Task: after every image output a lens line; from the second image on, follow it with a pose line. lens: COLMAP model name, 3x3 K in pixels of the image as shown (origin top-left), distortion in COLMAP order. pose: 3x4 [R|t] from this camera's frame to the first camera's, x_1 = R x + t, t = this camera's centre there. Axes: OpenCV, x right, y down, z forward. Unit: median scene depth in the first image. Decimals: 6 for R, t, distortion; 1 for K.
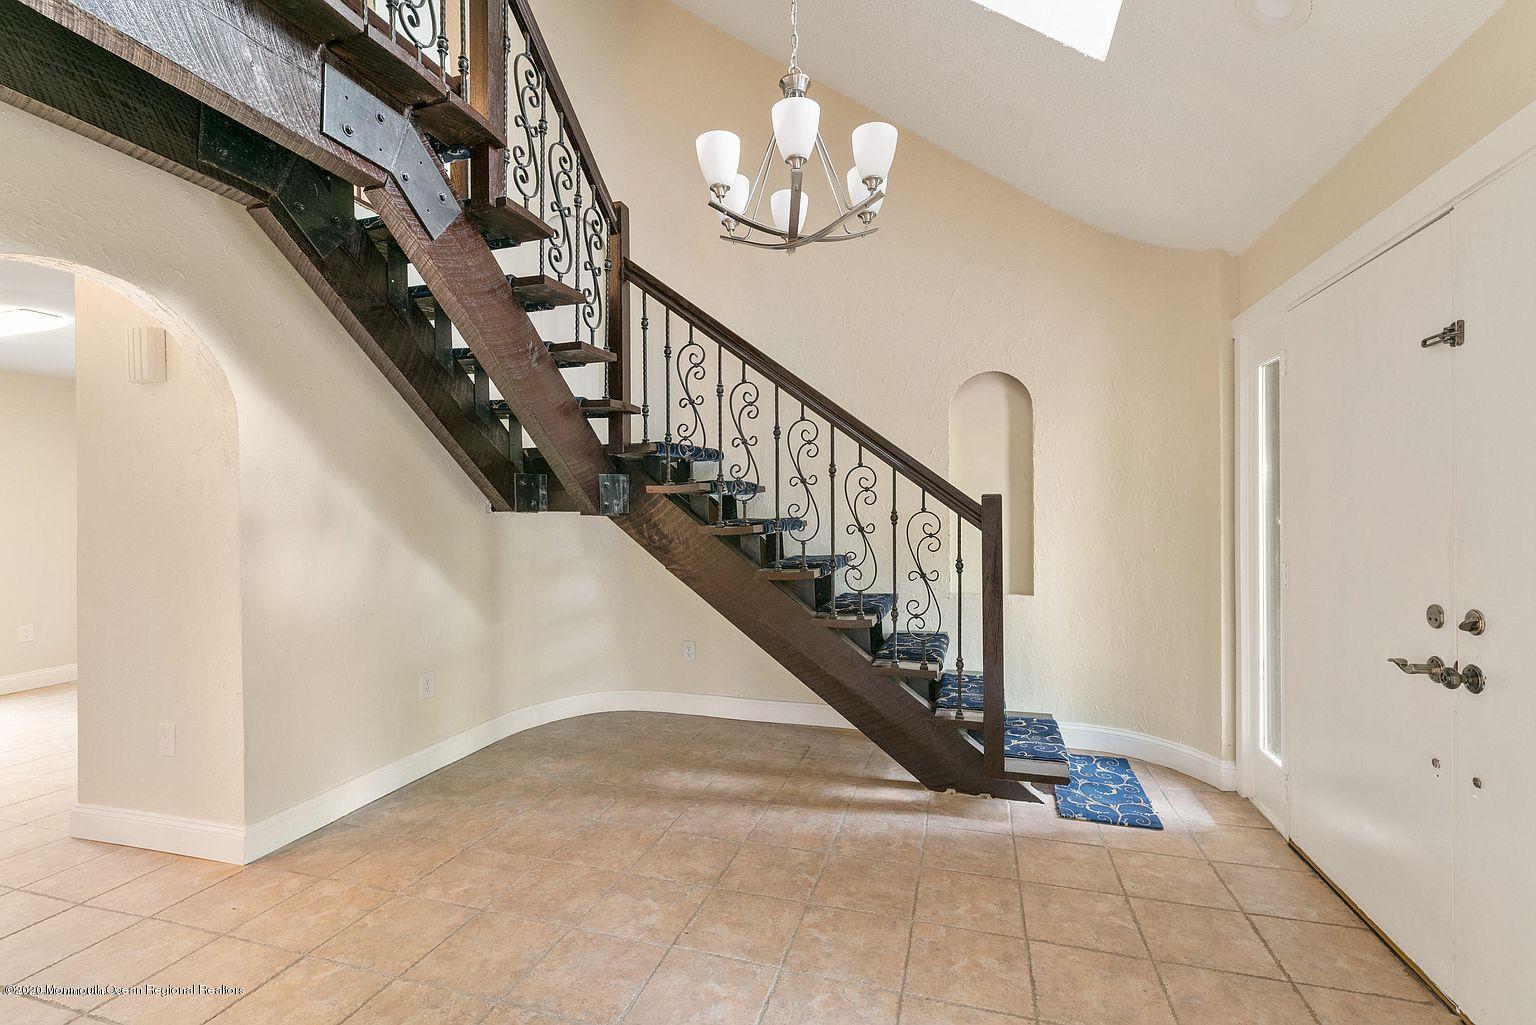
lens RADIAL K [[673.9, 0, 764.5], [0, 673.9, 514.9], [0, 0, 1]] dist [-0.001069, -0.000144]
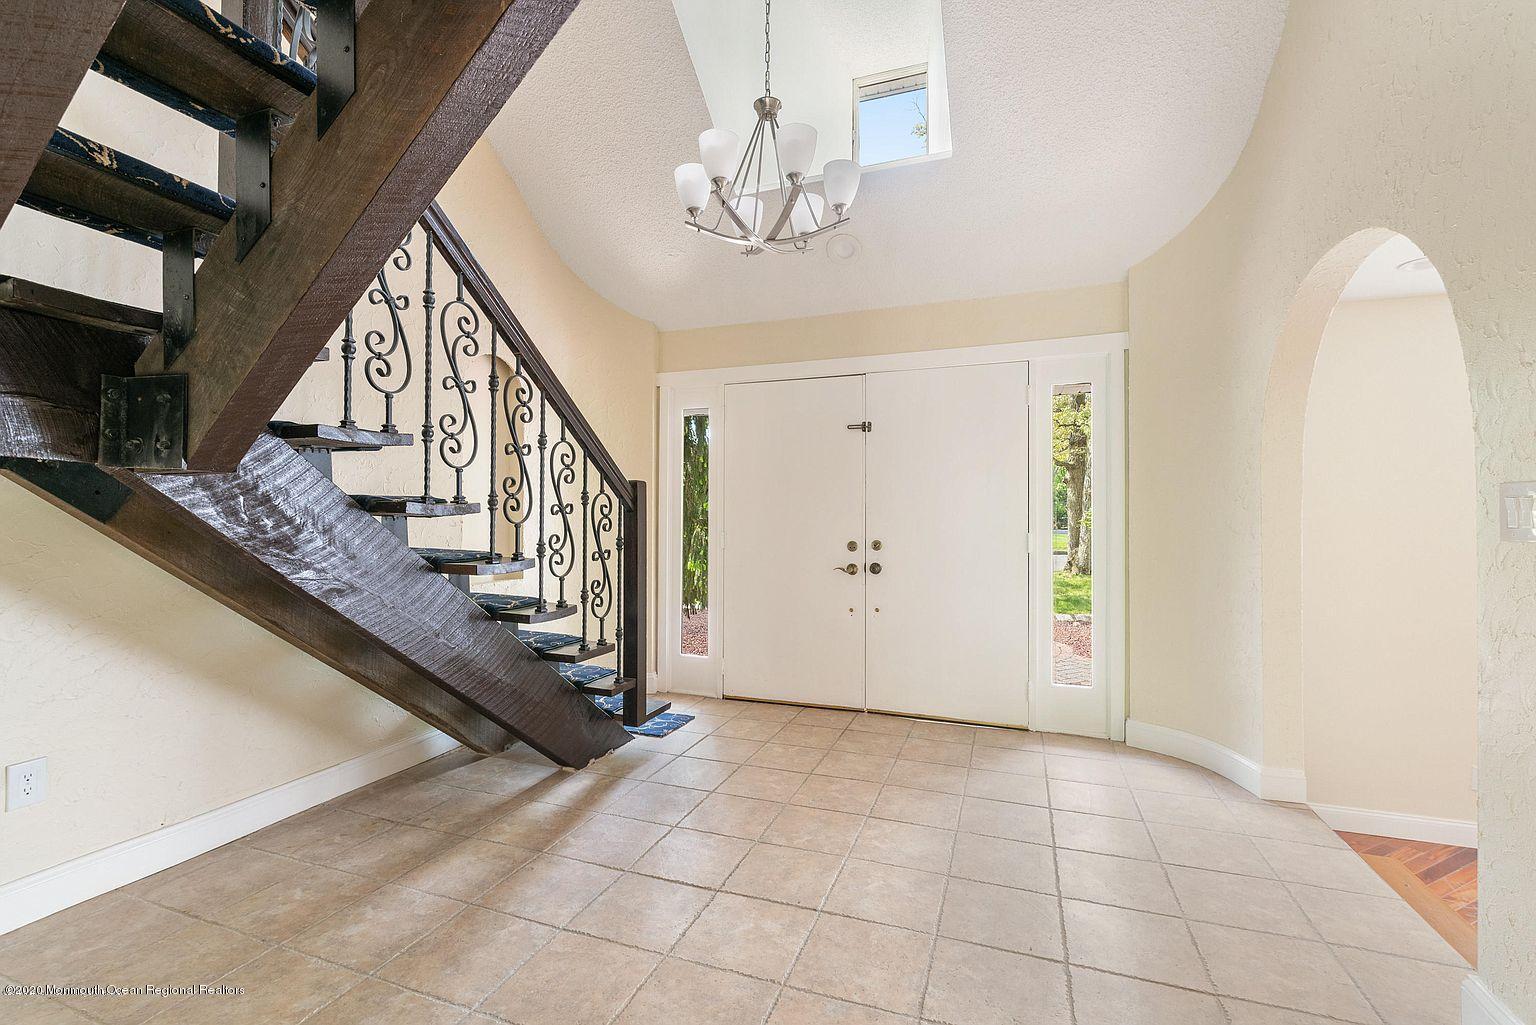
lens RADIAL K [[673.9, 0, 764.7], [0, 673.9, 512.2], [0, 0, 1]] dist [-0.001069, -0.000144]
pose [[0.052033, 0.016187, 0.998514, -0.779010], [0.003388, 0.999860, -0.016386, 0.041652], [-0.998640, 0.004236, 0.051971, 0.691720]]
